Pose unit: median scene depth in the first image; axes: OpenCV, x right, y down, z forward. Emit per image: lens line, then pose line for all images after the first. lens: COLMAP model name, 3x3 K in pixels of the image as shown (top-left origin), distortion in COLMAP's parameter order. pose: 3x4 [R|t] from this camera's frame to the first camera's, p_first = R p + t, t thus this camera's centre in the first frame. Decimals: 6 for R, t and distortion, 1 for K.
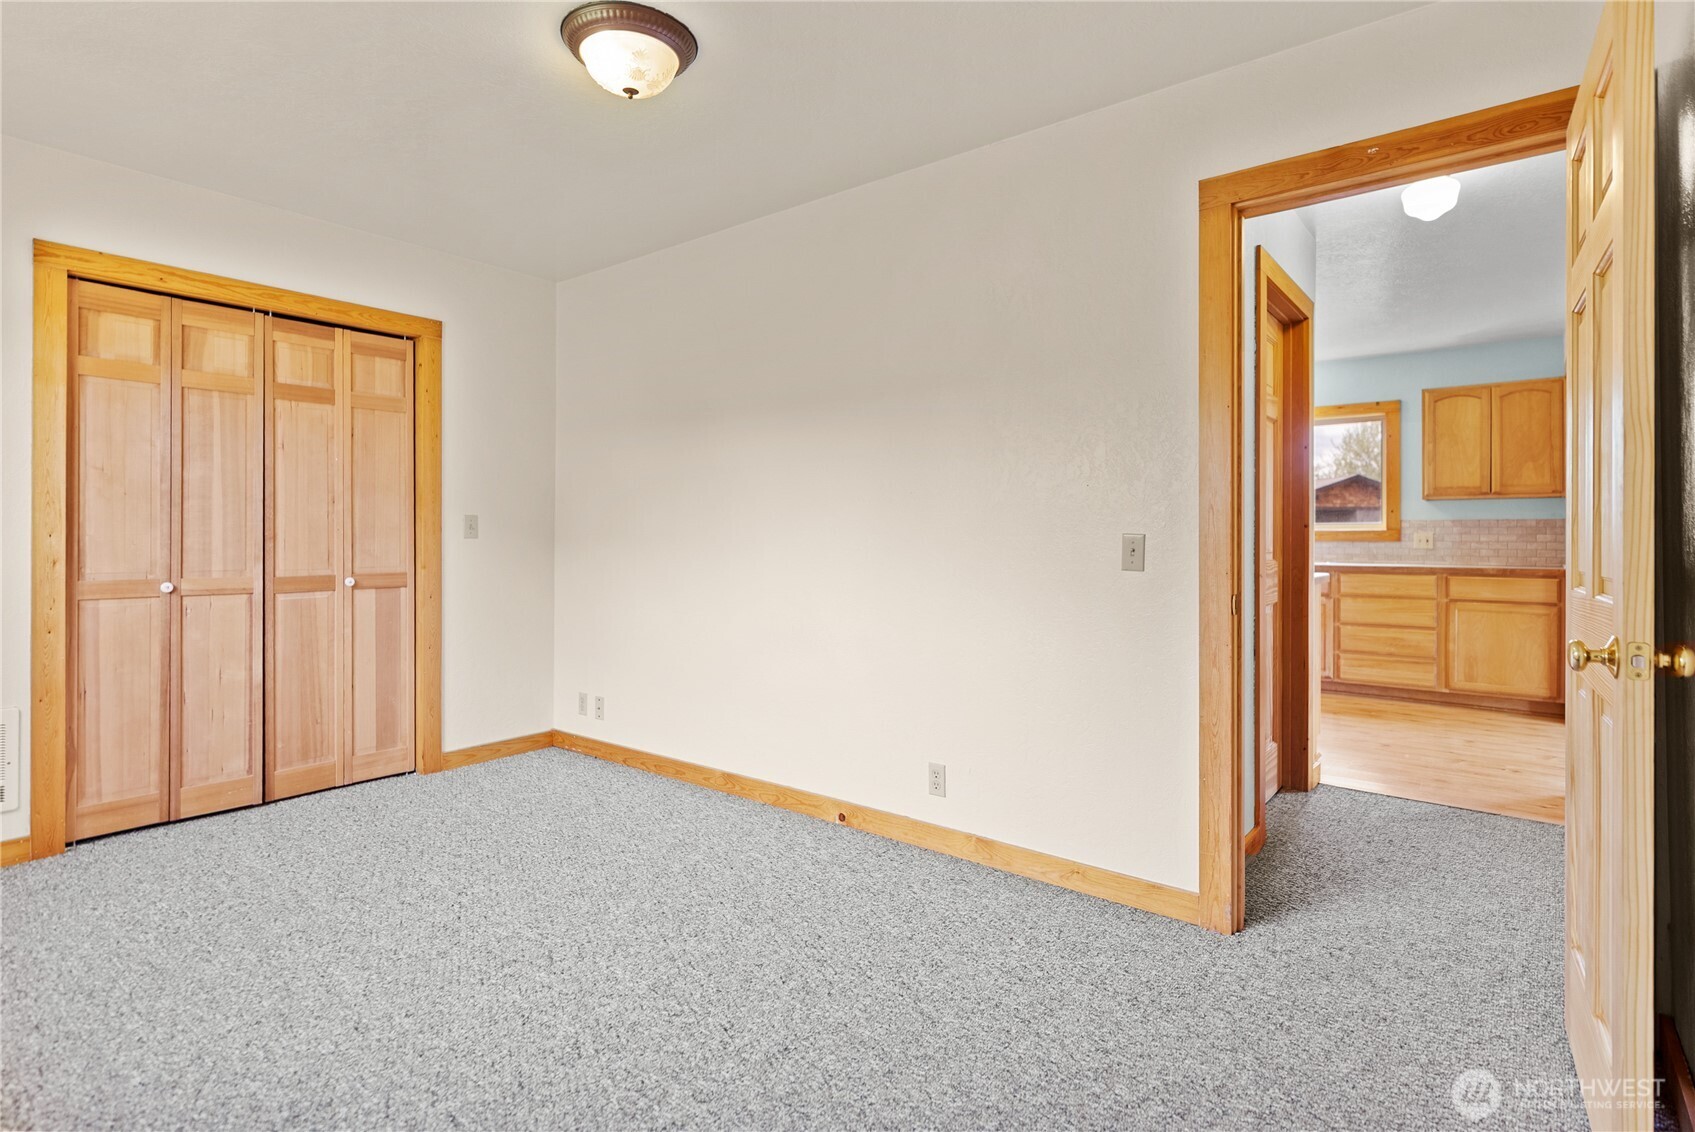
lens RADIAL K [[839.8, 0, 835.9], [0, 839.8, 541.5], [0, 0, 1]] dist [0.000686, 0.000340]
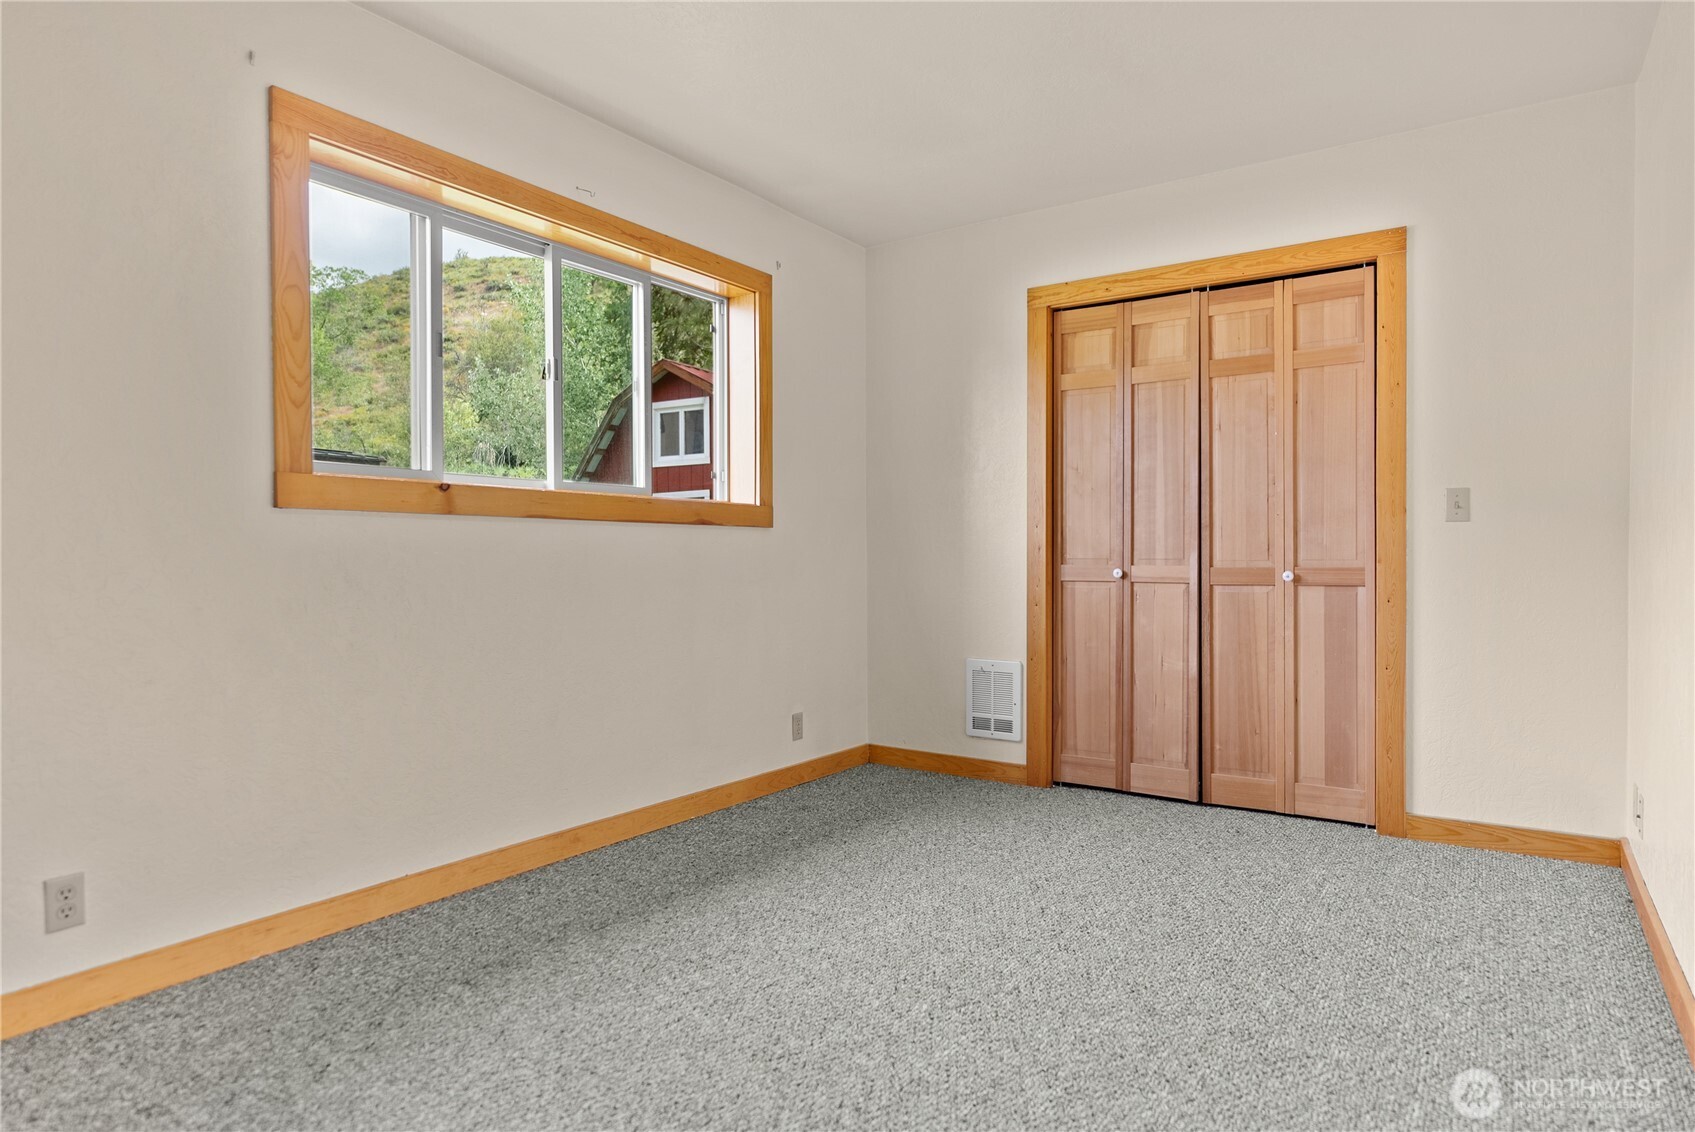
lens RADIAL K [[964.7, 0, 846.7], [0, 964.7, 562.5], [0, 0, 1]] dist [0.009597, 0.000397]
pose [[0.095702, 0.006230, -0.995391, 0.378612], [-0.003471, 0.999976, 0.005925, 0.032558], [0.995404, 0.002888, 0.095721, 0.499178]]
